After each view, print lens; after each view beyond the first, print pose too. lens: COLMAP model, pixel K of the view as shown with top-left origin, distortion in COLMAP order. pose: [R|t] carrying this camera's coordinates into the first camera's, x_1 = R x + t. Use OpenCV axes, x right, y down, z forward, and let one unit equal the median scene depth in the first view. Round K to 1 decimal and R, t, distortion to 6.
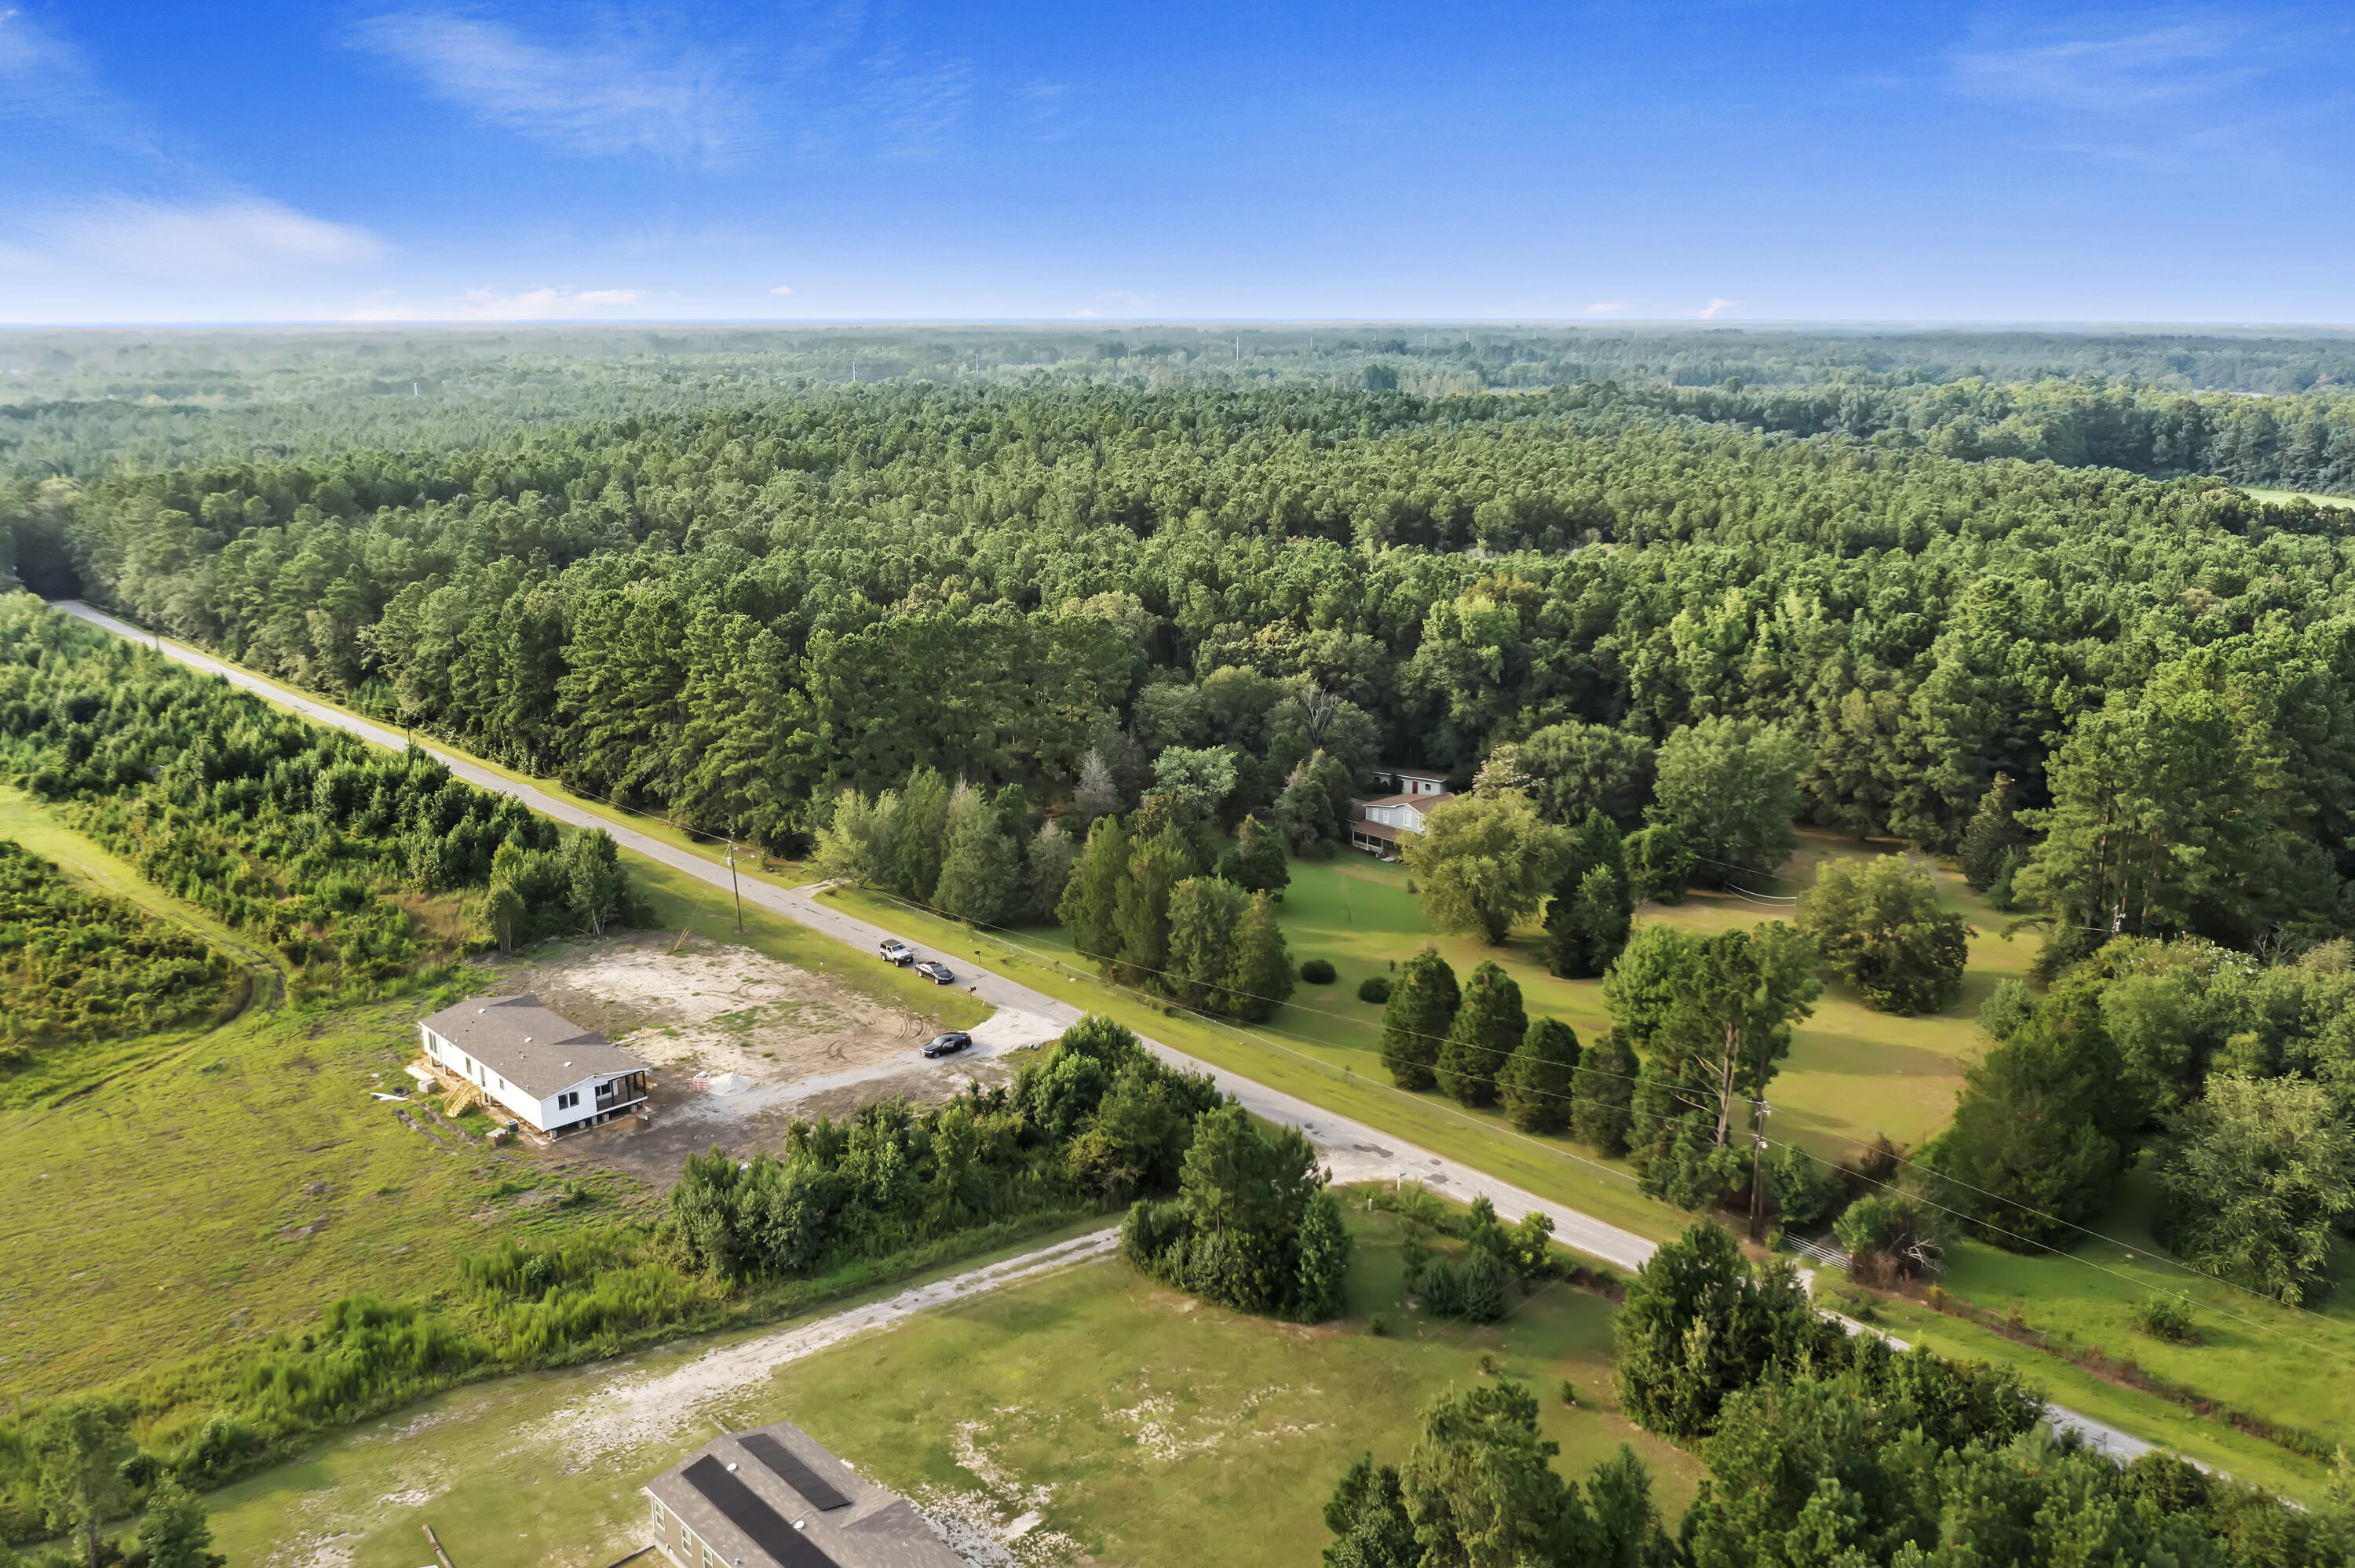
lens RADIAL K [[1864.8, 0, 1179.2], [0, 1864.8, 785.8], [0, 0, 1]] dist [-0.023640, 0.010638]
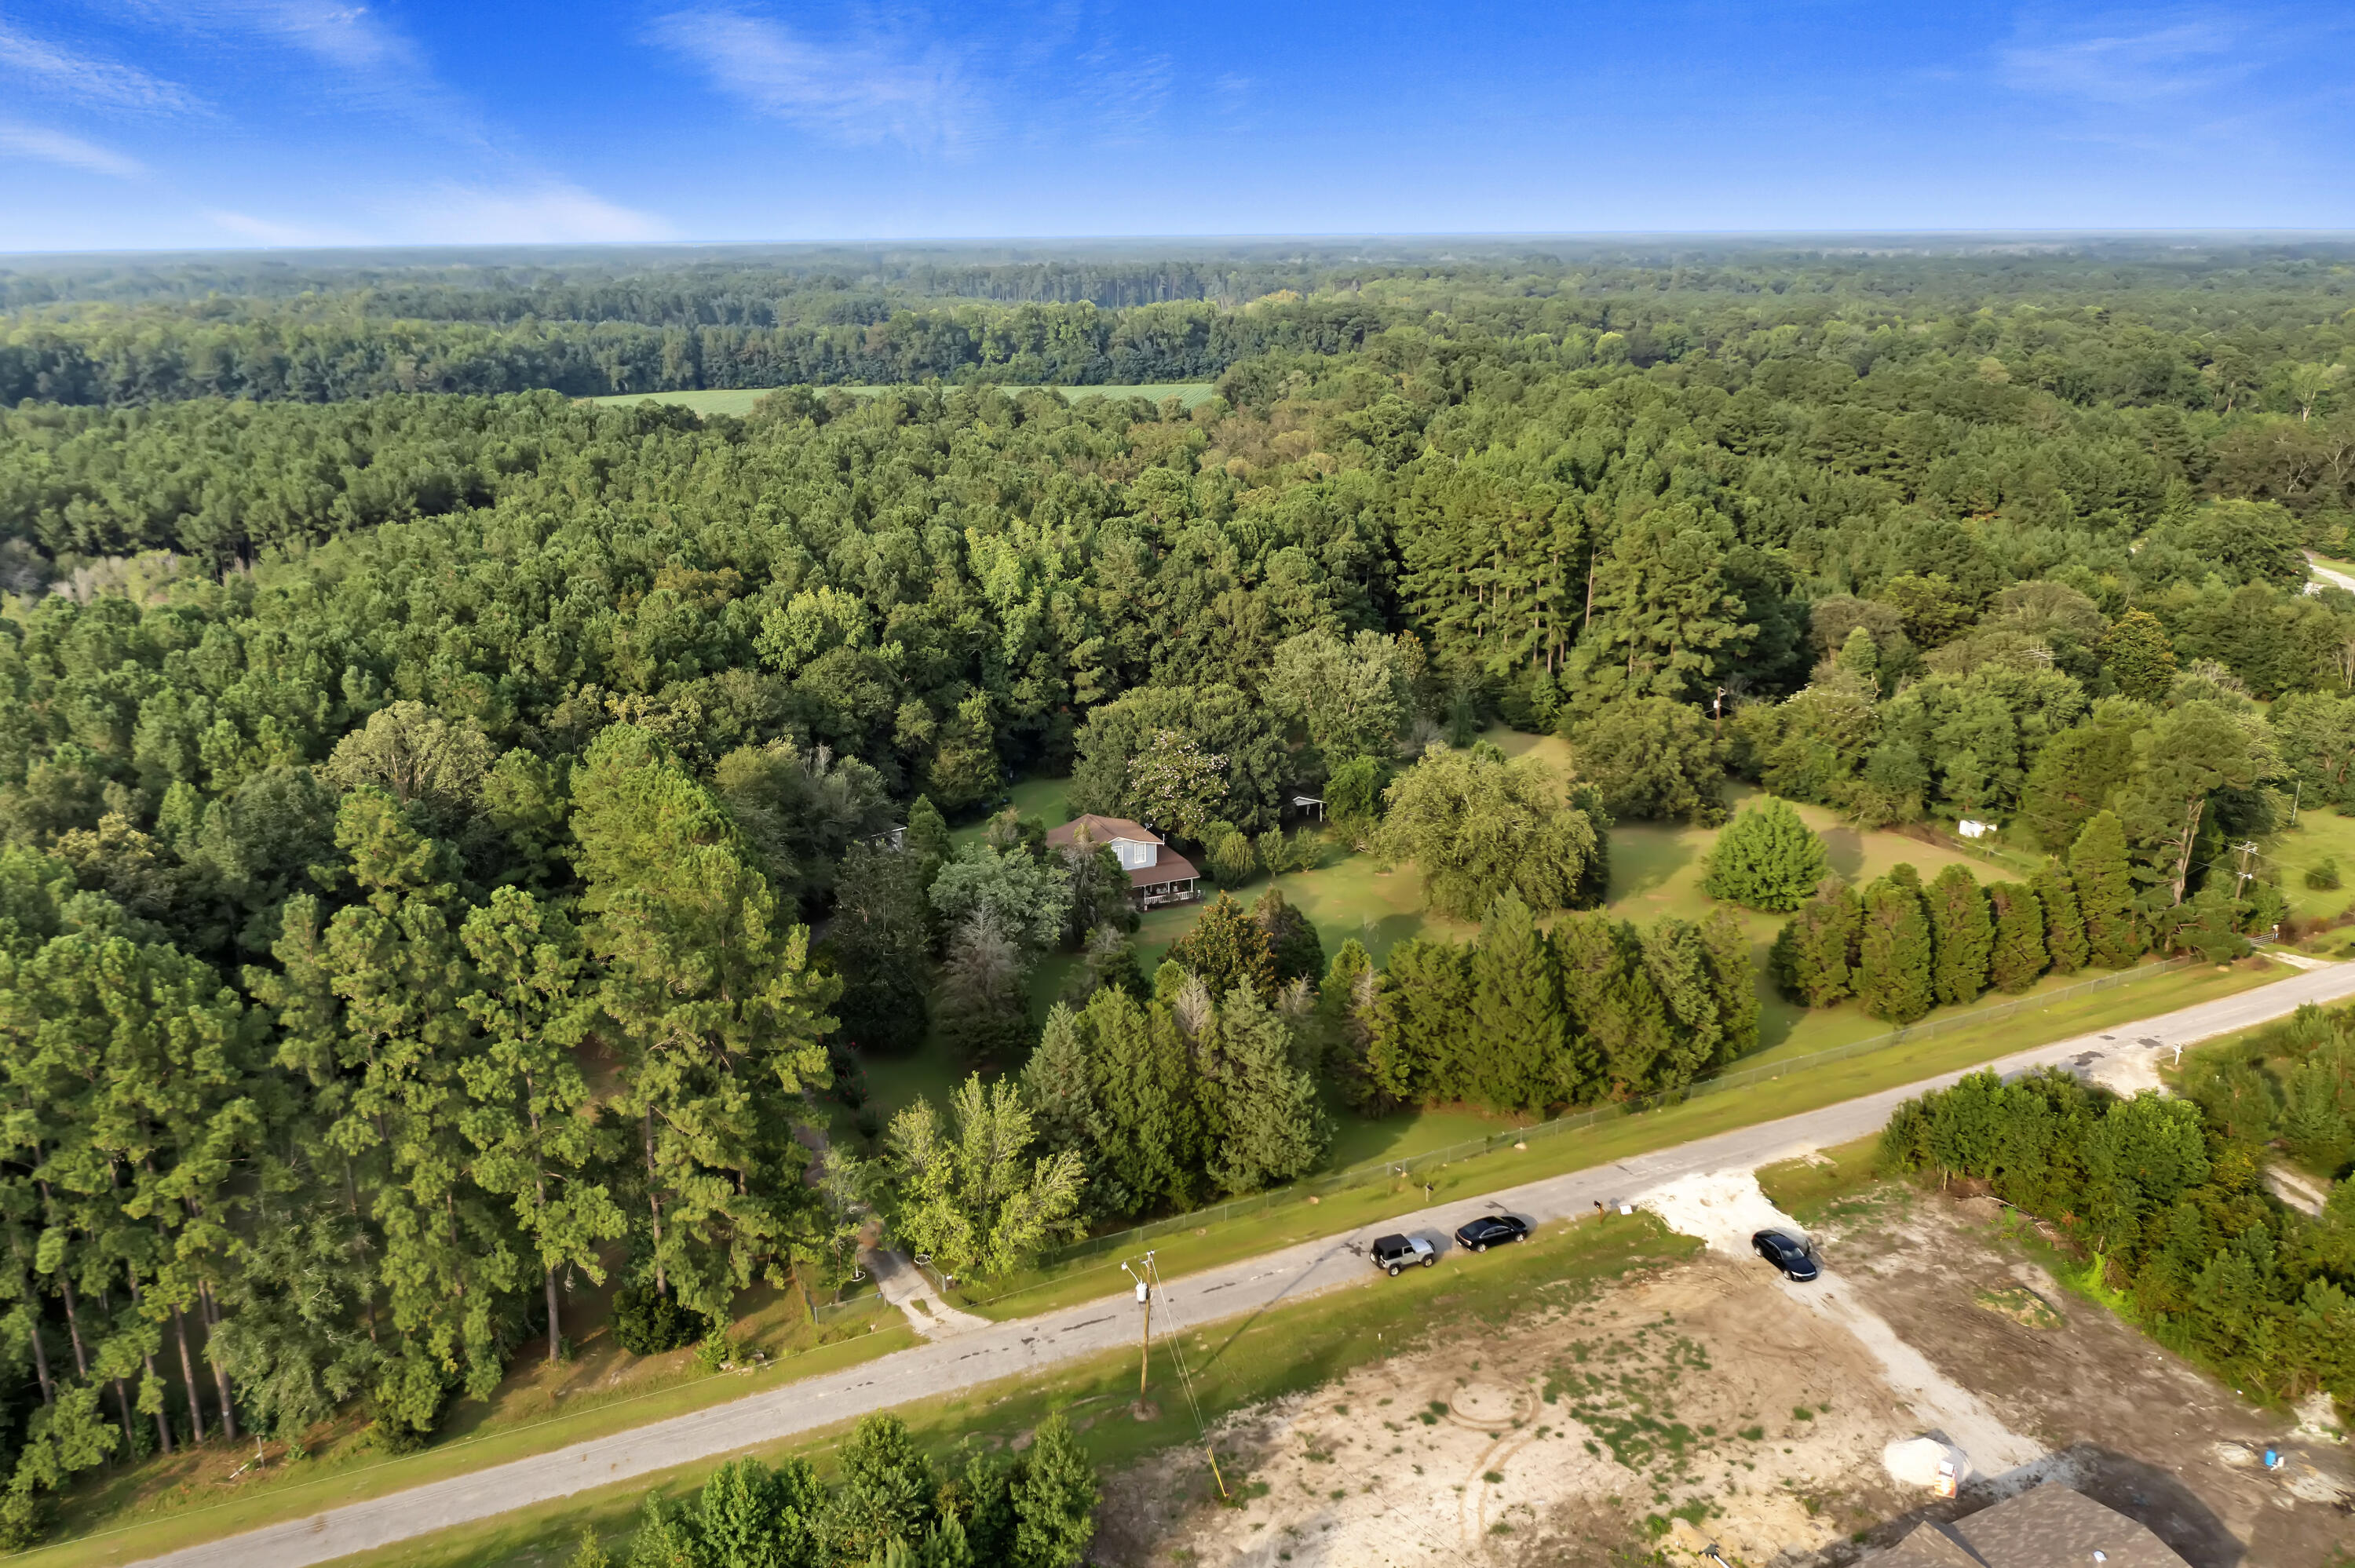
lens RADIAL K [[1864.8, 0, 1172.4], [0, 1864.8, 787.5], [0, 0, 1]] dist [-0.023640, 0.010638]
pose [[0.306123, -0.276879, 0.910839, -0.712881], [0.244052, 0.947622, 0.206037, -0.205345], [-0.920178, 0.159220, 0.357662, 0.860021]]
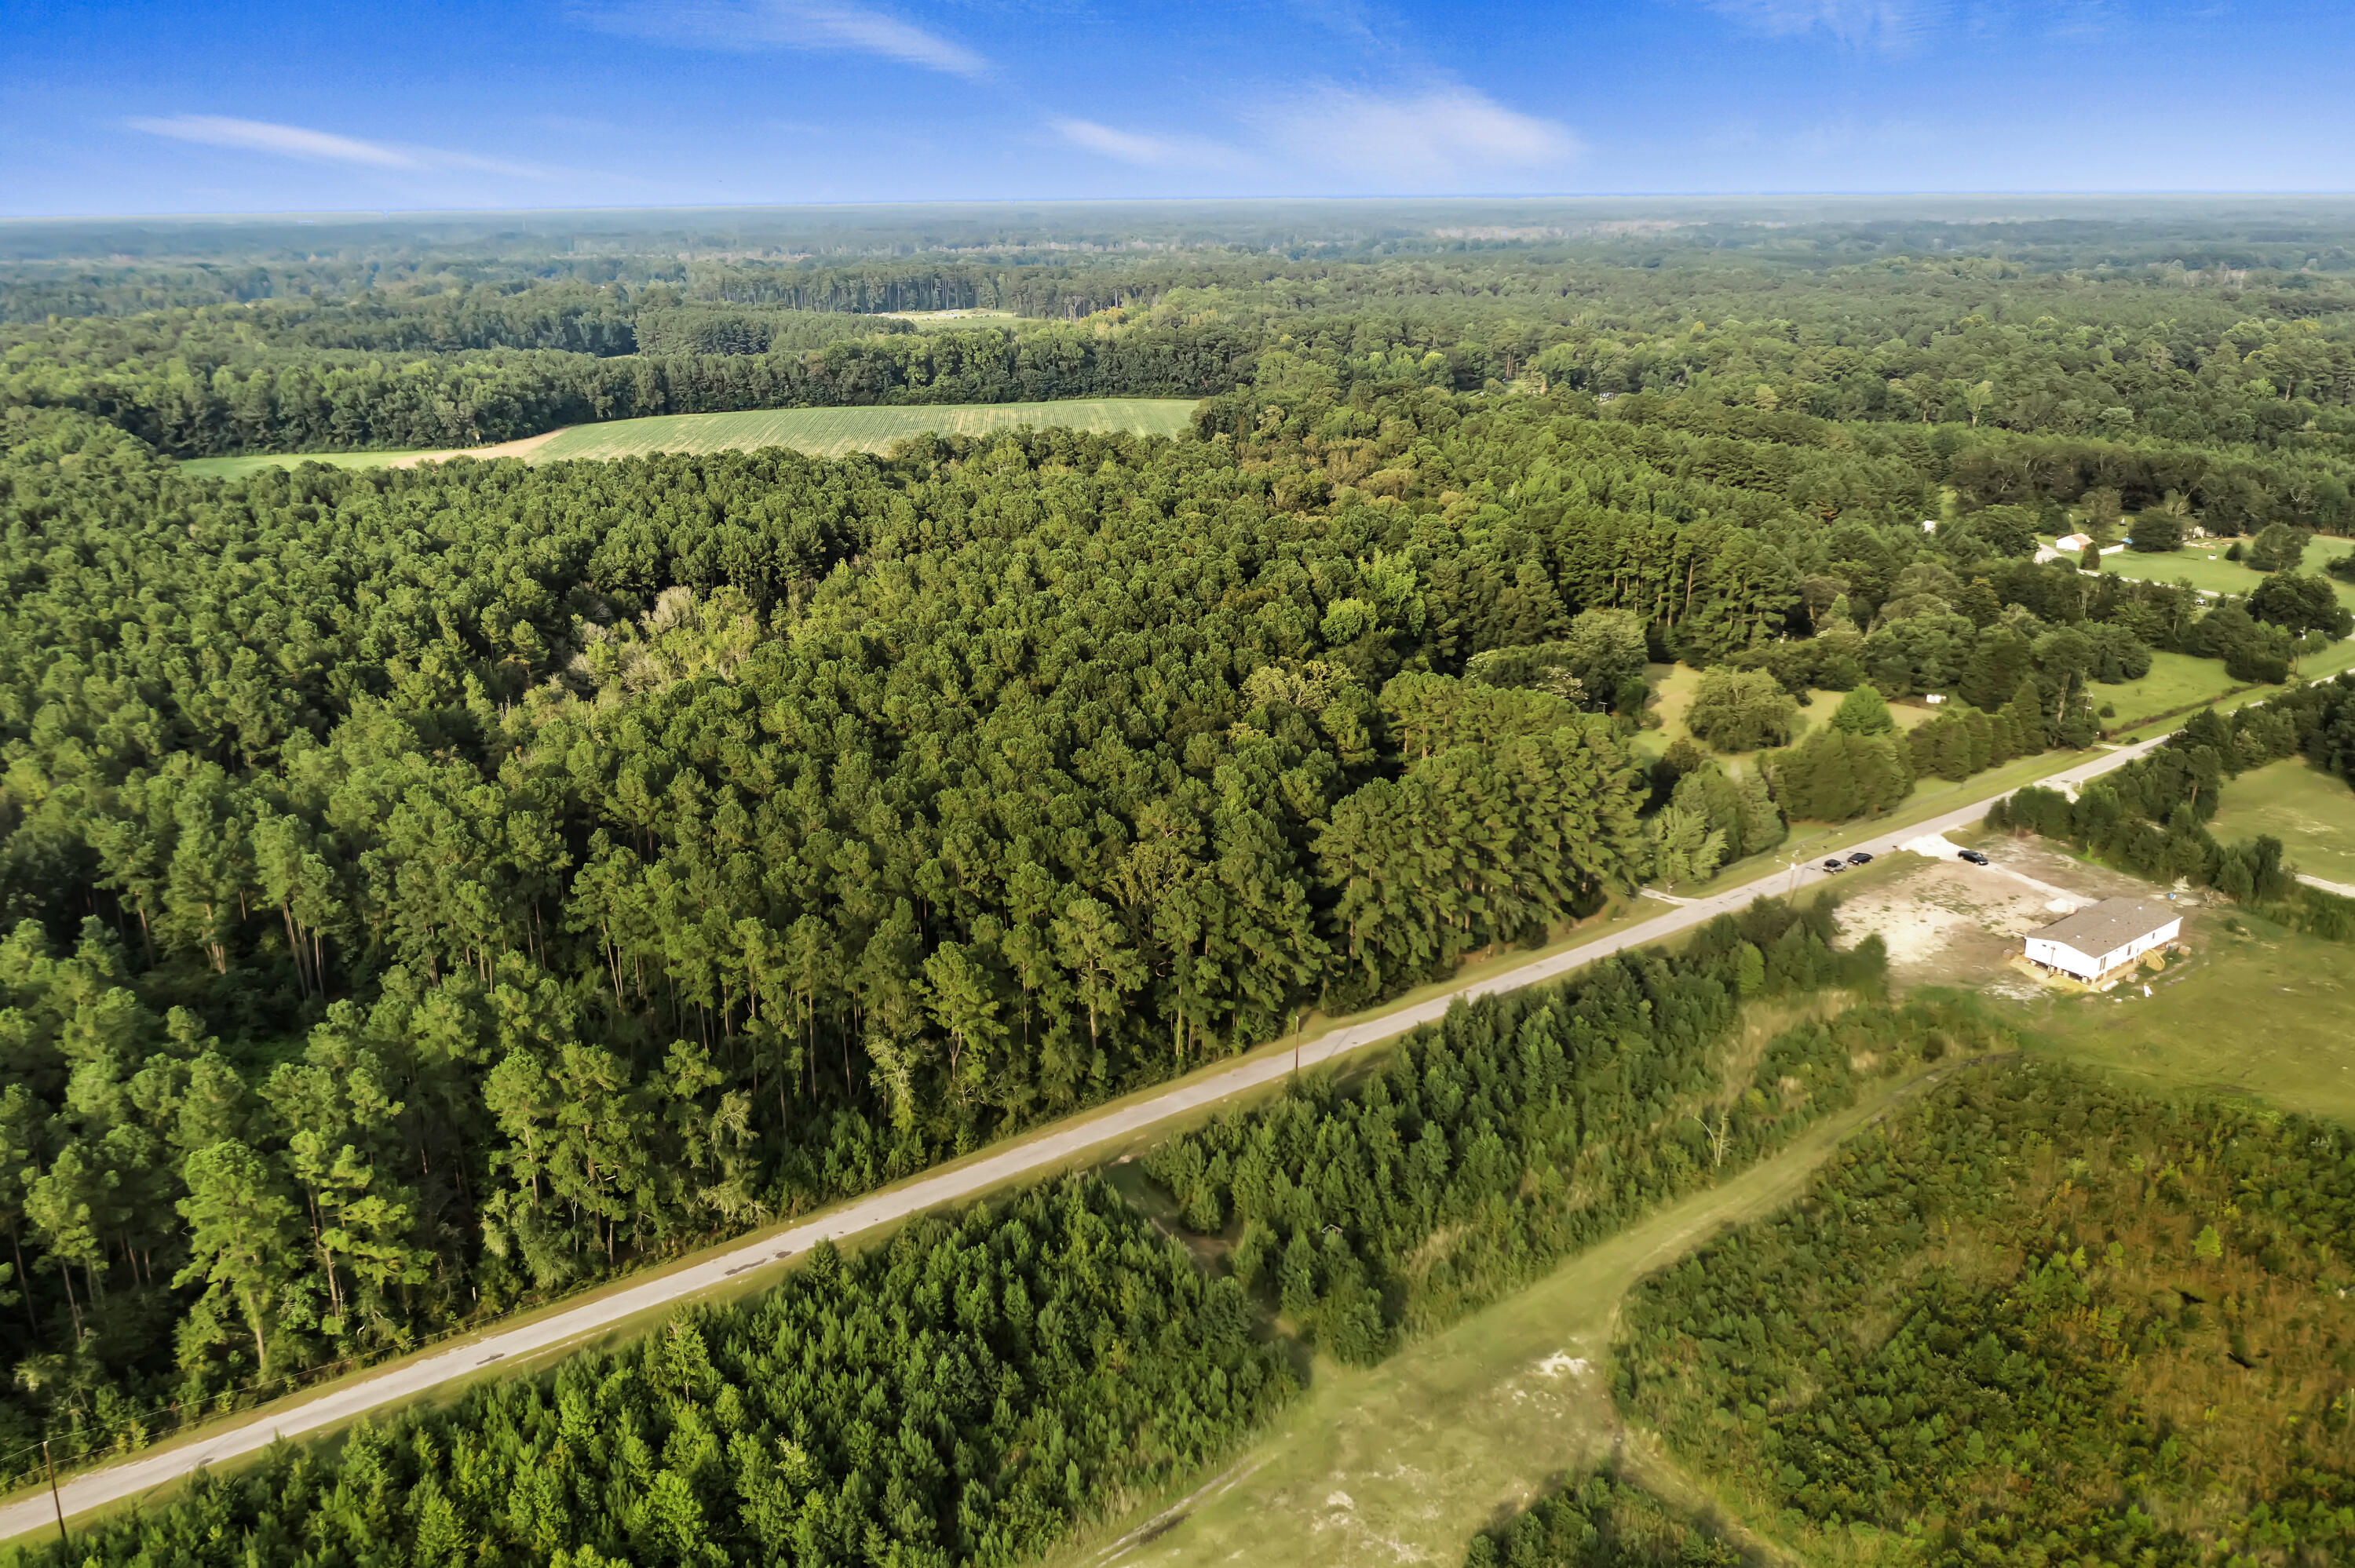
lens RADIAL K [[1864.8, 0, 1173.3], [0, 1864.8, 786.7], [0, 0, 1]] dist [-0.023640, 0.010638]
pose [[0.114121, -0.306215, 0.945097, -1.663388], [0.255313, 0.928401, 0.269976, -0.526586], [-0.960100, 0.210486, 0.184130, 1.269068]]
